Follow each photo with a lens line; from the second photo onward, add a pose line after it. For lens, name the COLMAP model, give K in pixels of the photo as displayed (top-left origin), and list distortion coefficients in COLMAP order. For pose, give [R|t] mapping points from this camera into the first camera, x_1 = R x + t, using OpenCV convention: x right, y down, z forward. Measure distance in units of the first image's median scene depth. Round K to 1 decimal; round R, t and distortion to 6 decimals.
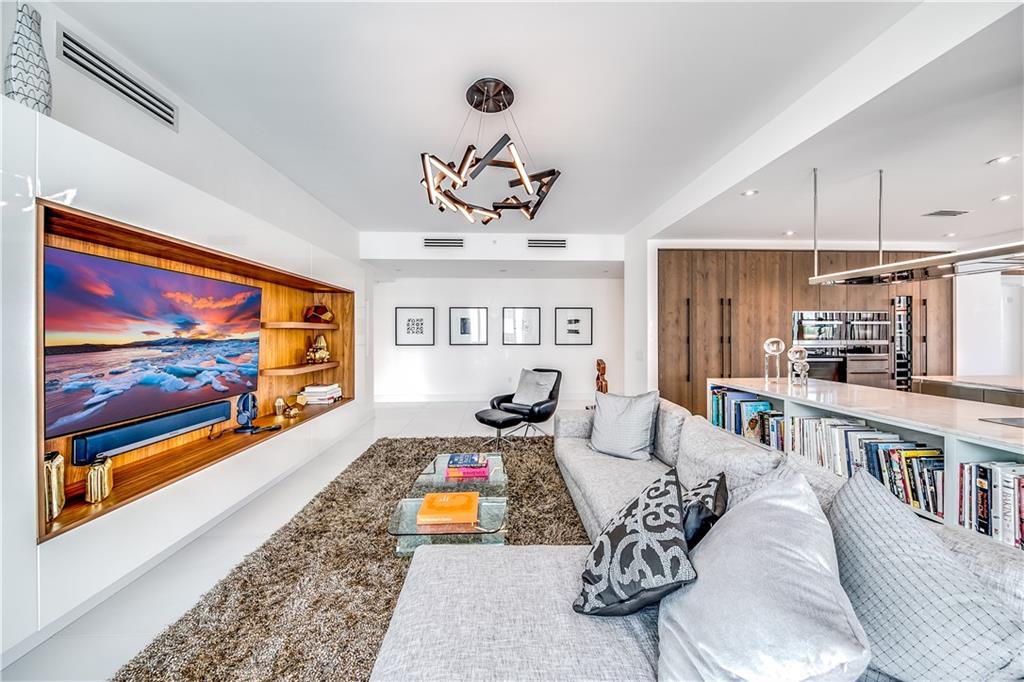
lens RADIAL K [[349.9, 0, 513.5], [0, 349.9, 338.7], [0, 0, 1]] dist [-0.001085, -0.000042]
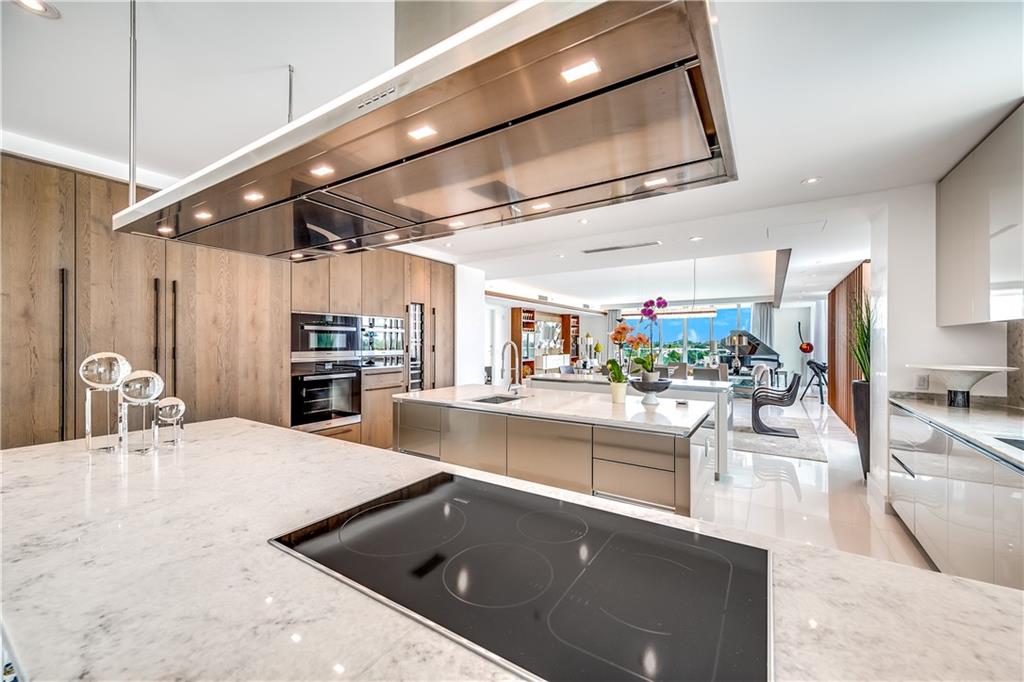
lens RADIAL K [[401.1, 0, 513.1], [0, 401.1, 345.4], [0, 0, 1]] dist [0.002989, 0.000178]
pose [[0.576216, -0.002274, 0.817294, 0.380988], [0.002381, 0.999997, 0.001103, -0.008204], [-0.817294, 0.001310, 0.576219, 0.162489]]
